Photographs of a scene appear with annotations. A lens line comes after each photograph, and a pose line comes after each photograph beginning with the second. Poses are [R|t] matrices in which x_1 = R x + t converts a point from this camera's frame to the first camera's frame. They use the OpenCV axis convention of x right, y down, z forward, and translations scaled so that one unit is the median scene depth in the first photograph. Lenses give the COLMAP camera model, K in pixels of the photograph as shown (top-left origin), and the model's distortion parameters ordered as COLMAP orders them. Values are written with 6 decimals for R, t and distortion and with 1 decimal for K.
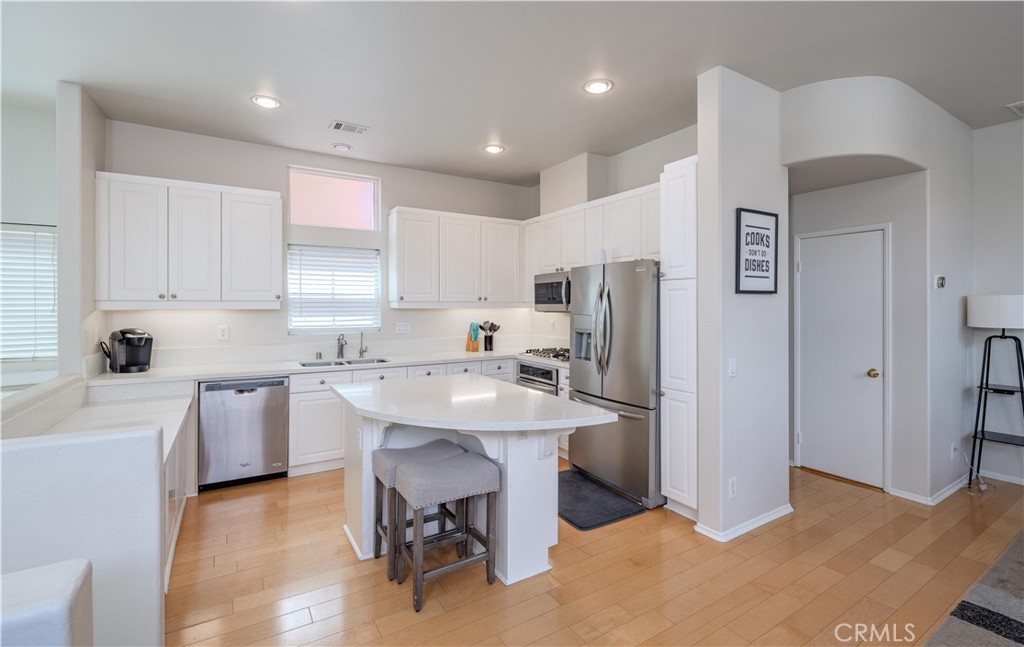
lens RADIAL K [[458.4, 0, 515.7], [0, 458.4, 301.1], [0, 0, 1]] dist [0.008544, 0.000335]
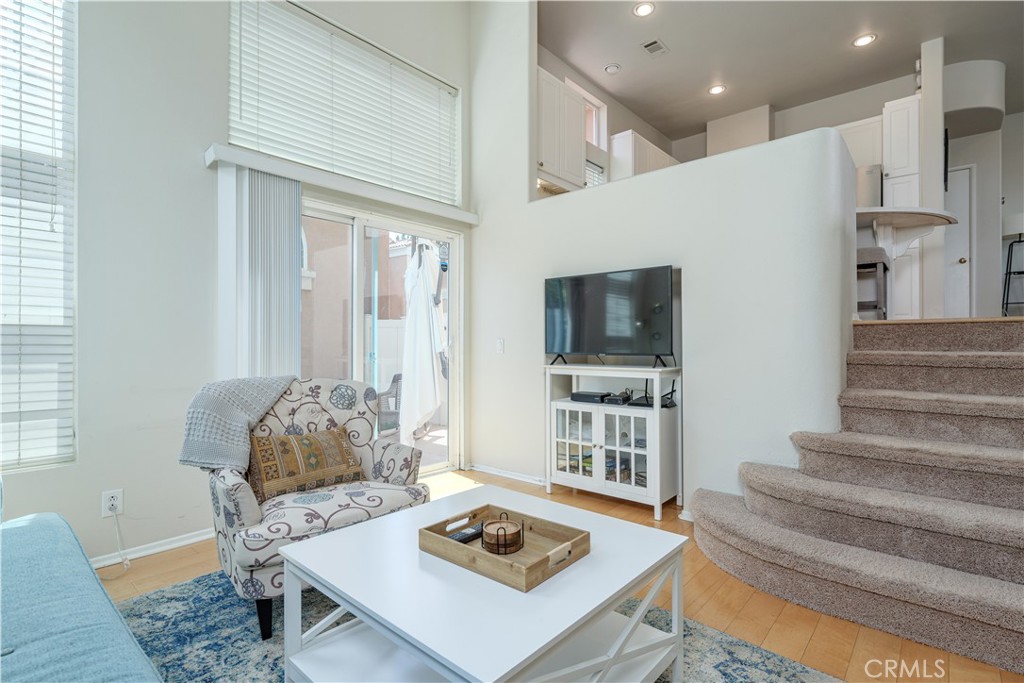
lens RADIAL K [[497.0, 0, 509.3], [0, 497.0, 343.1], [0, 0, 1]] dist [0.001487, 0.001078]
pose [[0.960266, 0.003577, 0.279063, -1.192635], [-0.005658, 0.999962, 0.006650, 0.440744], [-0.279029, -0.007964, 0.960250, -0.198451]]
